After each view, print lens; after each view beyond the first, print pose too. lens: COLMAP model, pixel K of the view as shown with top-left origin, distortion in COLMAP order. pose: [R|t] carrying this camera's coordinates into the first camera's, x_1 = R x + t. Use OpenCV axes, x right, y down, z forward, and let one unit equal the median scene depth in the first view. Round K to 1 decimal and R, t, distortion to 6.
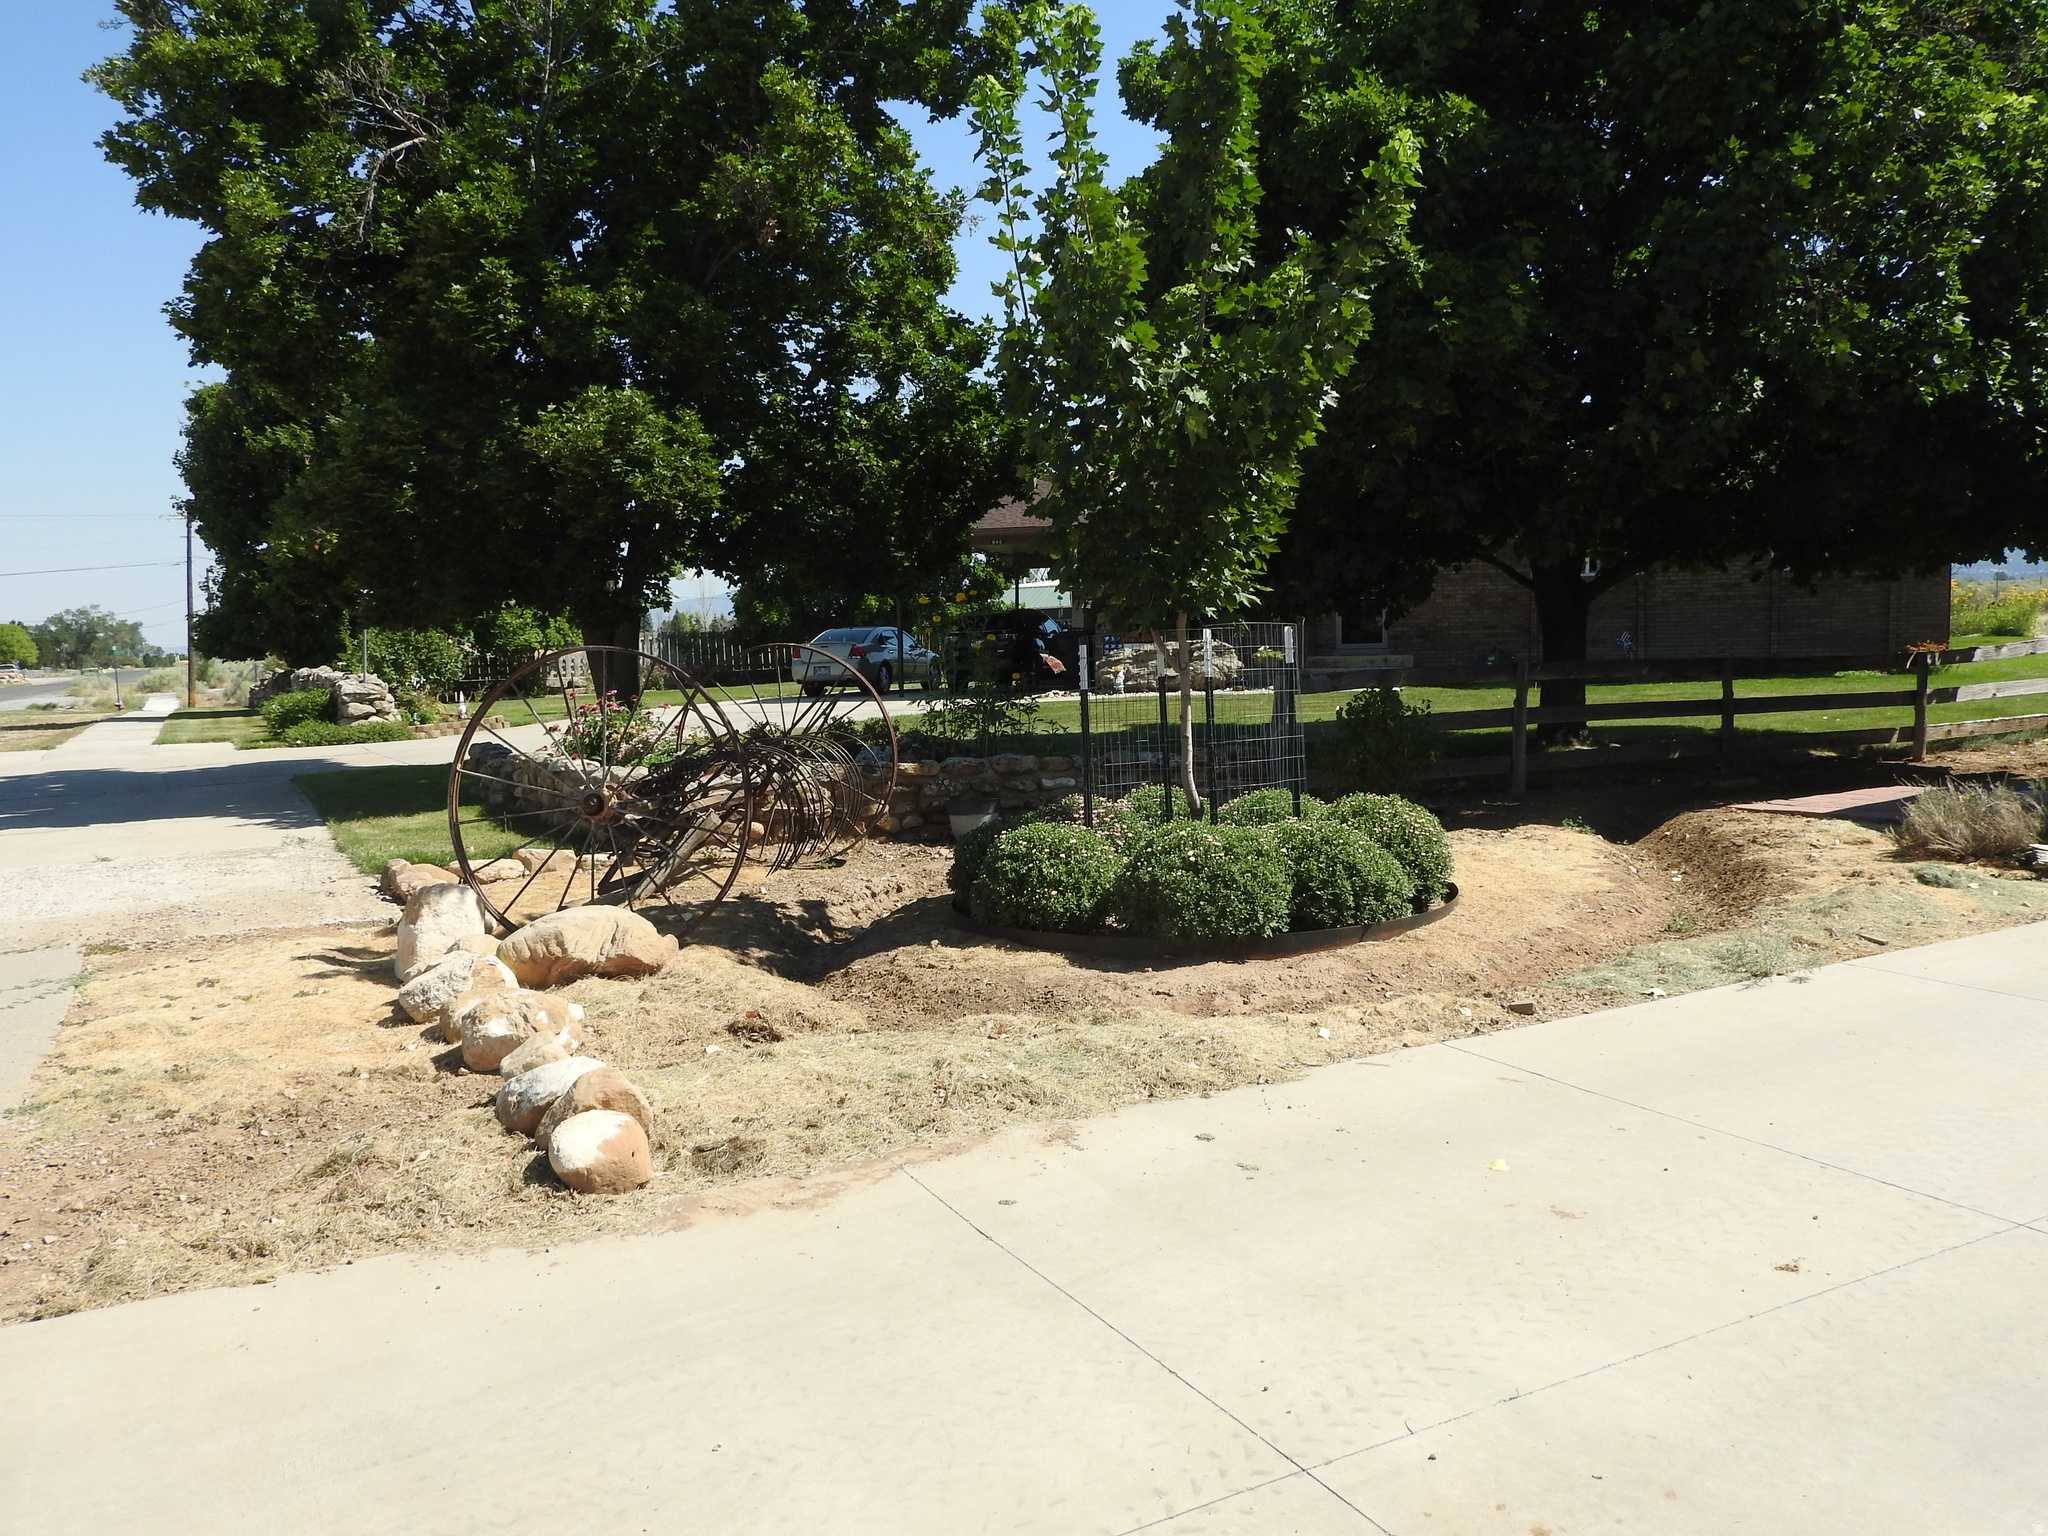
lens RADIAL K [[1635.4, 0, 1024.0], [0, 1635.4, 768.0], [0, 0, 1]] dist [0.002013, 0.010746]
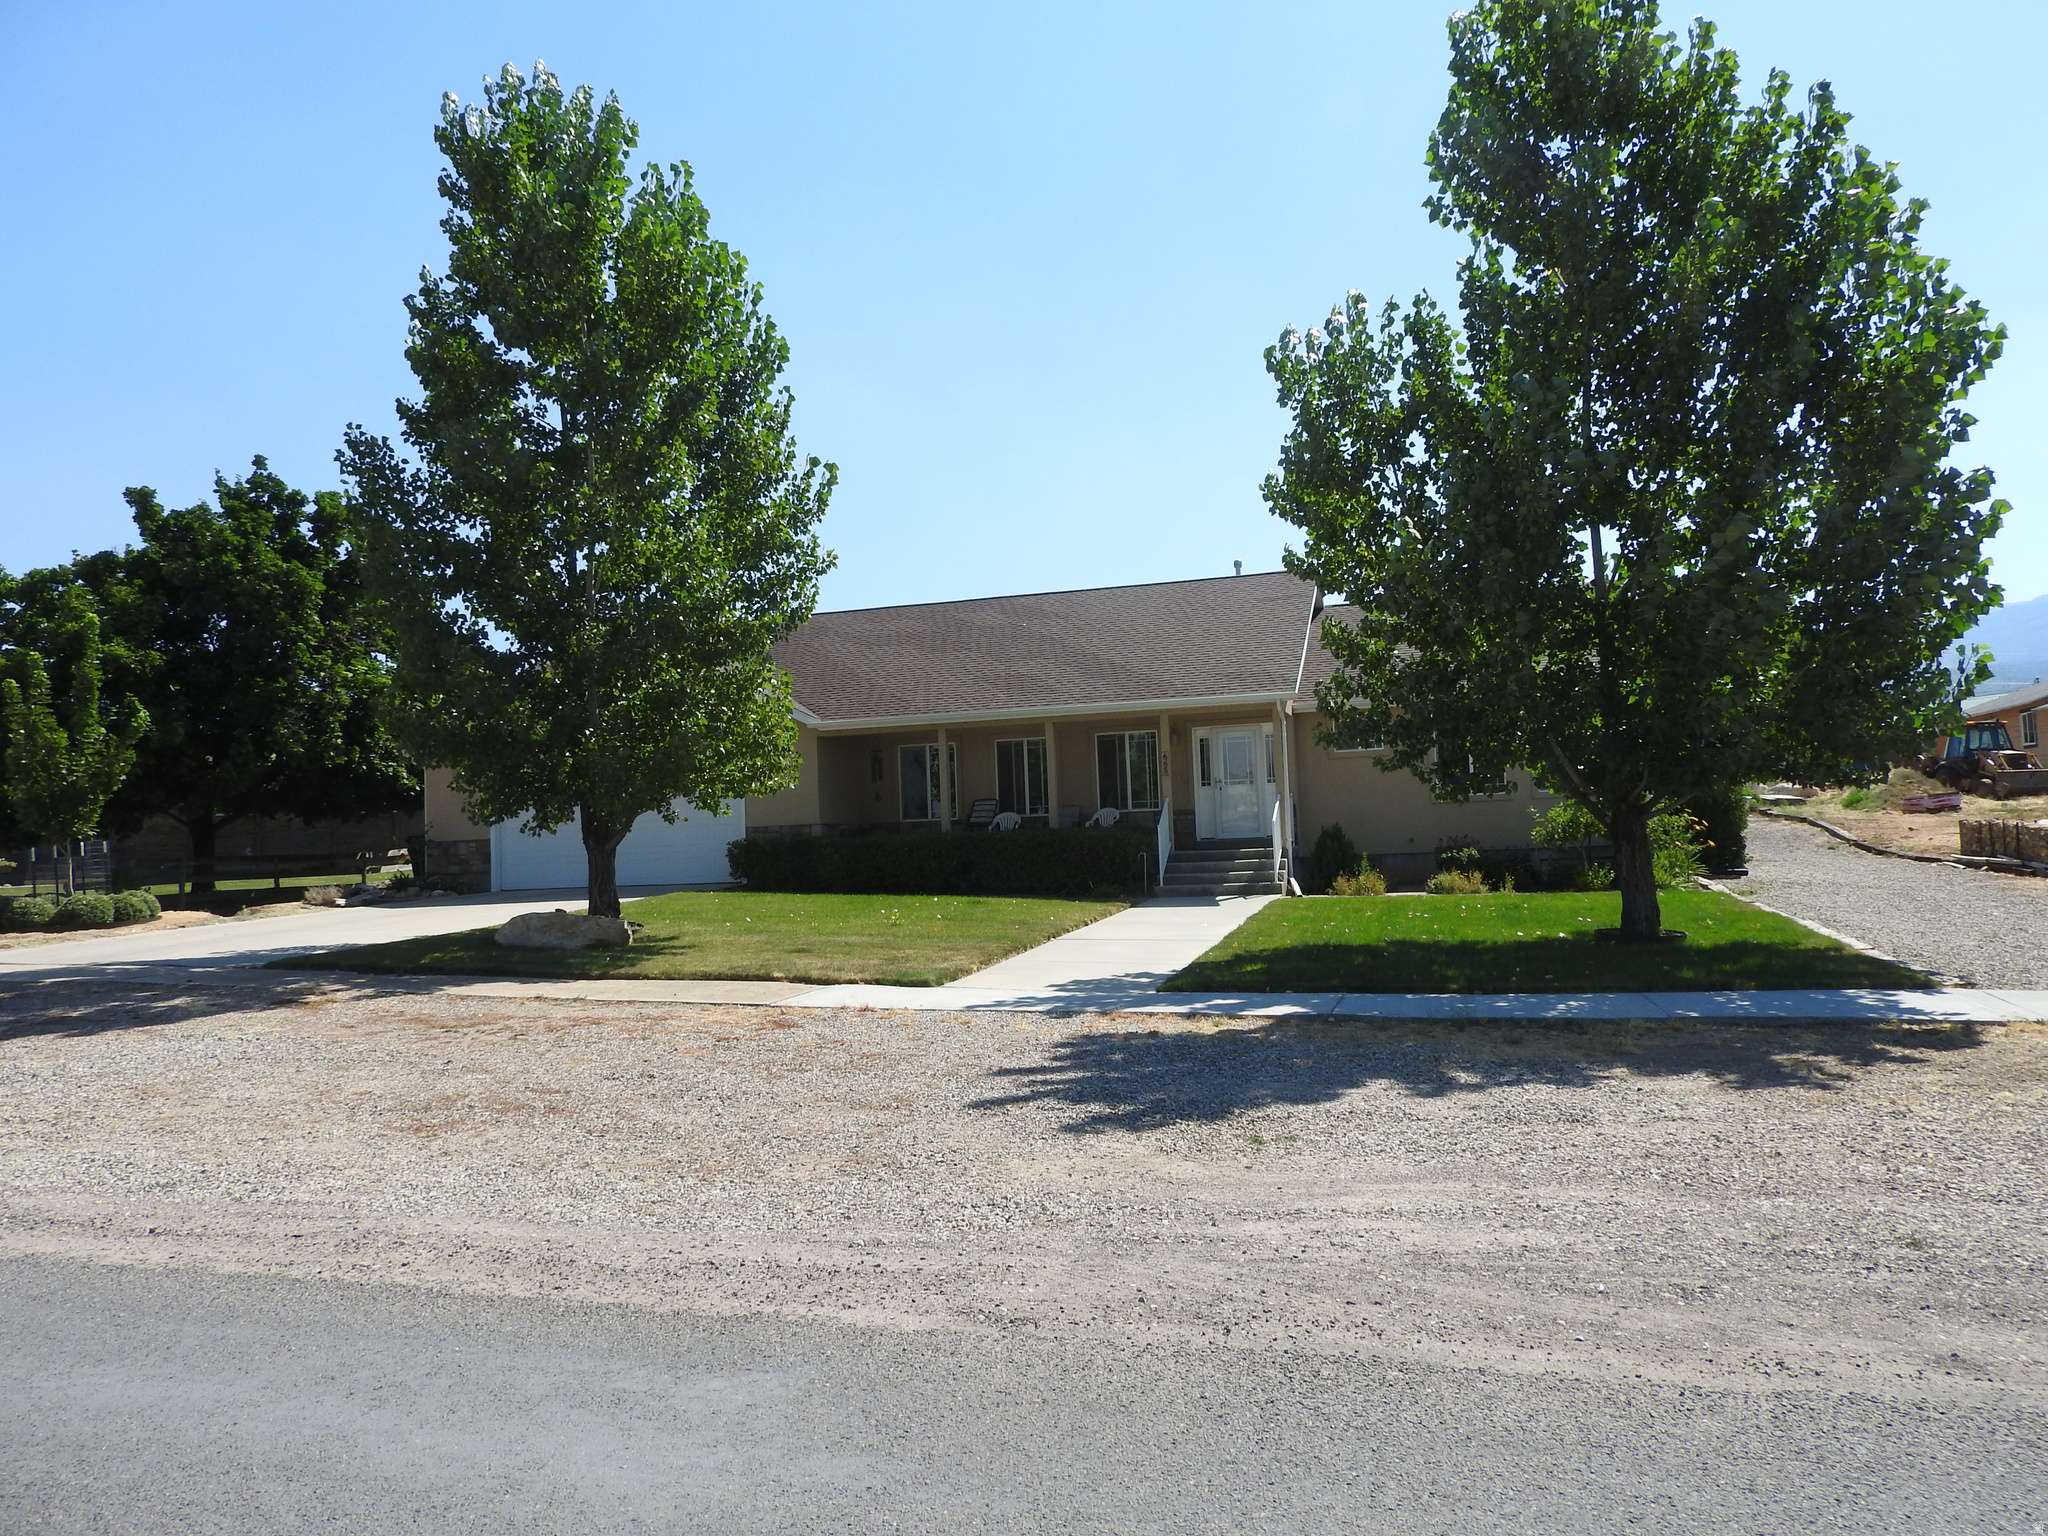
lens RADIAL K [[1444.4, 0, 1024.0], [0, 1444.4, 768.0], [0, 0, 1]] dist [0.000422, -0.002281]
pose [[0.681388, 0.030601, 0.731282, -0.499042], [0.073179, 0.991271, -0.109667, 0.156890], [-0.728255, 0.128240, 0.673201, -1.644521]]
